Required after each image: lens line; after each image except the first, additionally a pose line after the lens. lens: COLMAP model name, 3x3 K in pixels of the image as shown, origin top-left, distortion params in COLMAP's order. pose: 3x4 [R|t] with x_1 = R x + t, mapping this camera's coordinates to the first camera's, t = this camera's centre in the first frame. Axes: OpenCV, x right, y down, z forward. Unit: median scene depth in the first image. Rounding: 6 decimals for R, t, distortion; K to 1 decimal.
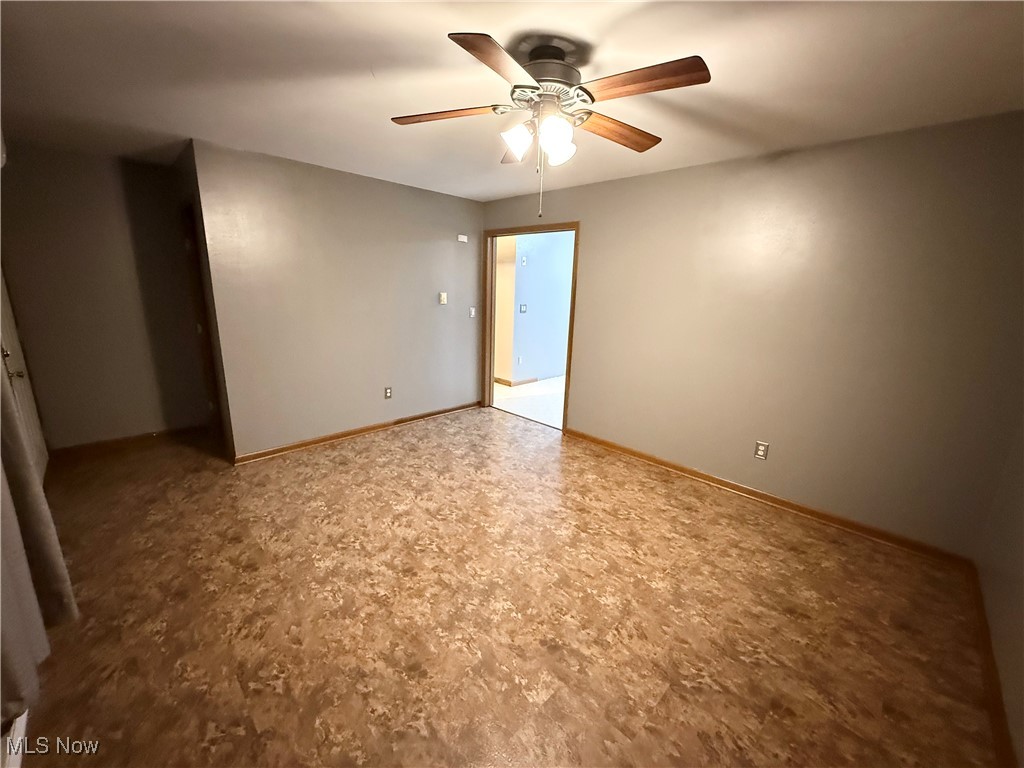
lens RADIAL K [[409.5, 0, 512.1], [0, 409.5, 384.2], [0, 0, 1]] dist [-0.000740, -0.000125]
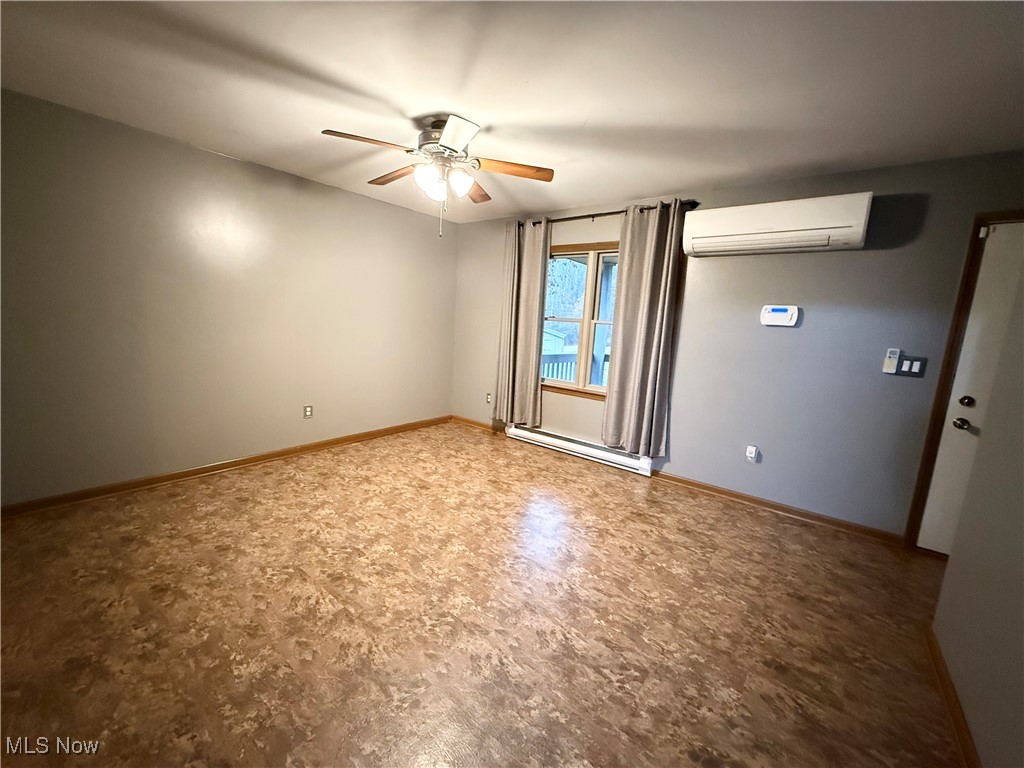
lens RADIAL K [[409.5, 0, 512.2], [0, 409.5, 382.7], [0, 0, 1]] dist [-0.000740, -0.000125]
pose [[-0.989683, -0.071278, -0.124285, -0.023195], [-0.113516, 0.919368, 0.376665, -0.365697], [0.087416, 0.386887, -0.917974, 1.783717]]
